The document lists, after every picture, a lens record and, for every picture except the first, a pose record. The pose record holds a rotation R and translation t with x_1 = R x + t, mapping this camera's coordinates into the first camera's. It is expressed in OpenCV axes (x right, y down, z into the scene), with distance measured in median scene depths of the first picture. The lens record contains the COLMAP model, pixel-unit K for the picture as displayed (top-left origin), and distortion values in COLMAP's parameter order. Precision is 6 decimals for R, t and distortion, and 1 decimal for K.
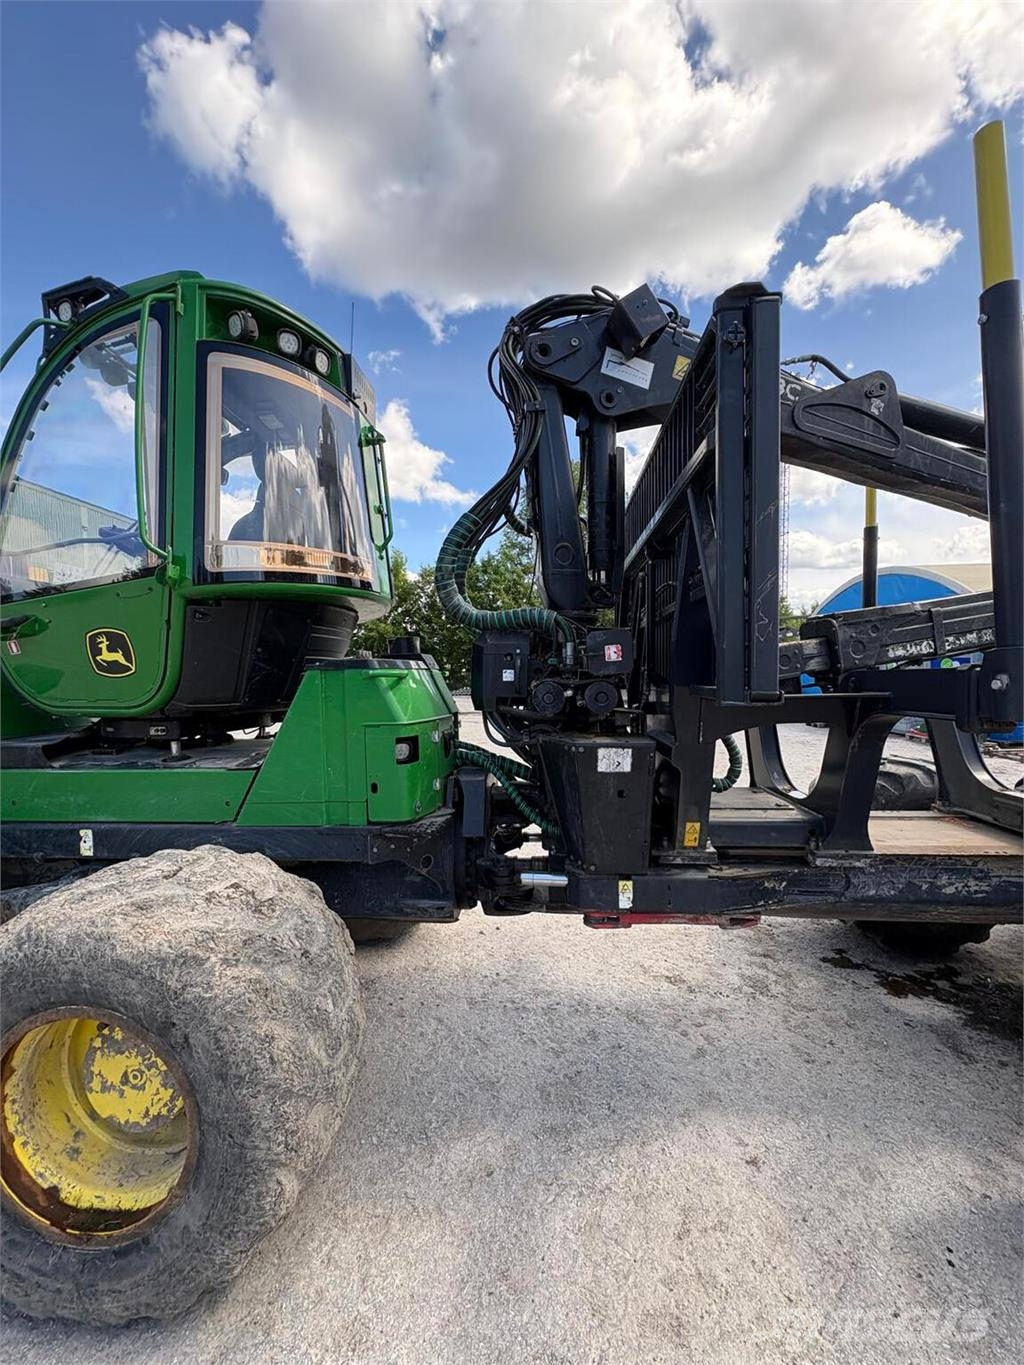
lens RADIAL K [[541.9, 0, 512.1], [0, 541.9, 683.5], [0, 0, 1]] dist [-0.000349, 0.000359]
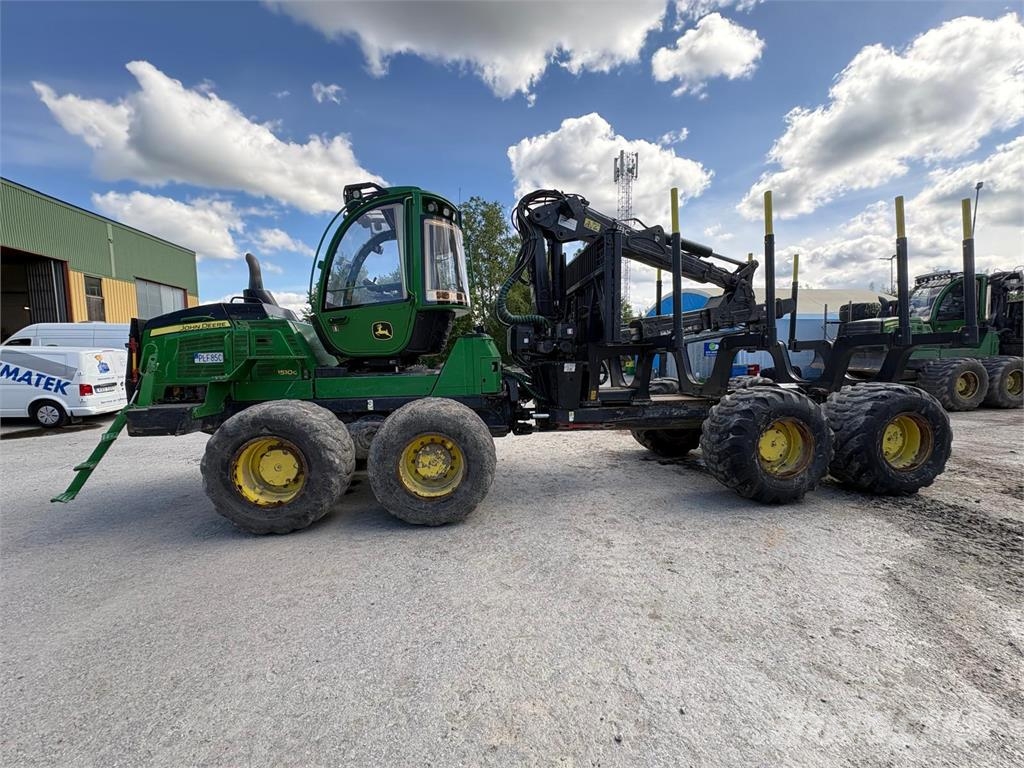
lens RADIAL K [[415.3, 0, 516.4], [0, 415.3, 375.9], [0, 0, 1]] dist [0.003890, 0.000501]
pose [[0.981525, -0.015057, 0.190741, -0.446716], [0.009343, 0.999481, 0.030821, 0.095644], [-0.191106, -0.028469, 0.981156, -0.991199]]
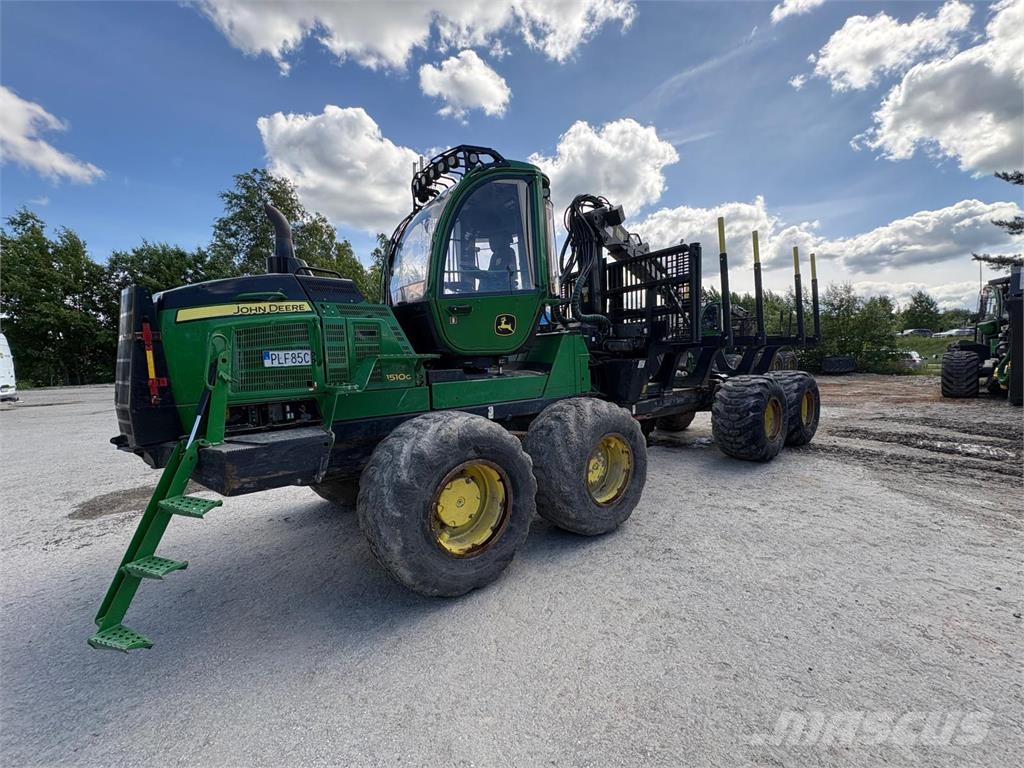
lens RADIAL K [[406.5, 0, 516.5], [0, 406.5, 385.3], [0, 0, 1]] dist [-0.000349, 0.000359]
pose [[0.742571, -0.059737, 0.667099, -1.663208], [0.029299, 0.997958, 0.056750, 0.089670], [-0.669127, -0.022596, 0.742805, -0.249043]]
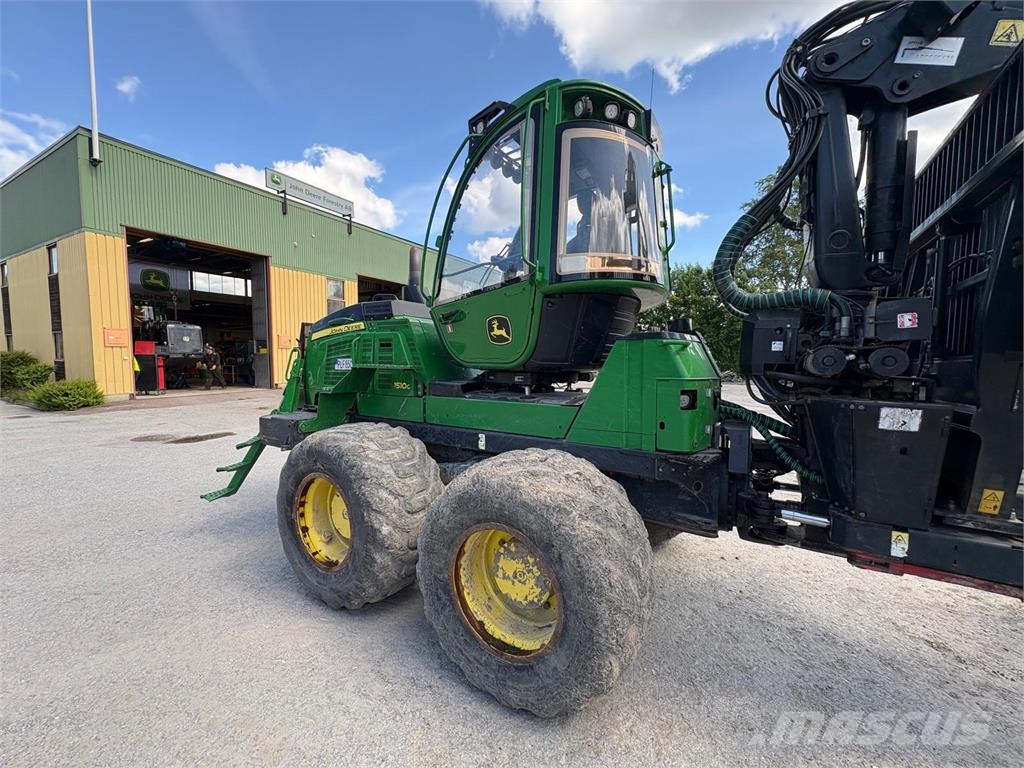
lens RADIAL K [[406.5, 0, 509.8], [0, 406.5, 382.5], [0, 0, 1]] dist [-0.000349, 0.000359]
pose [[0.880560, 0.047158, -0.471582, -0.101939], [-0.031461, 0.998659, 0.041122, 0.047952], [0.472889, -0.021374, 0.880863, -0.082145]]
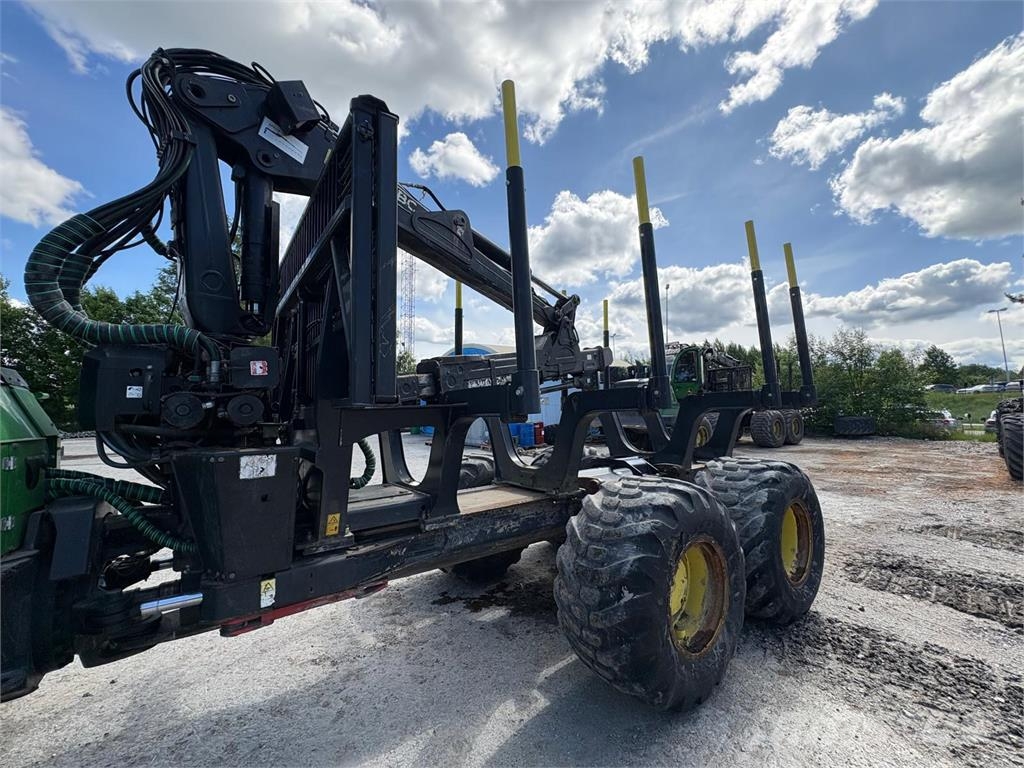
lens RADIAL K [[406.5, 0, 511.0], [0, 406.5, 383.0], [0, 0, 1]] dist [-0.000349, 0.000359]
pose [[0.761849, 0.036078, 0.646749, 0.034238], [0.023668, 0.996231, -0.083453, 0.045266], [-0.647322, 0.078886, 0.758123, 0.031827]]
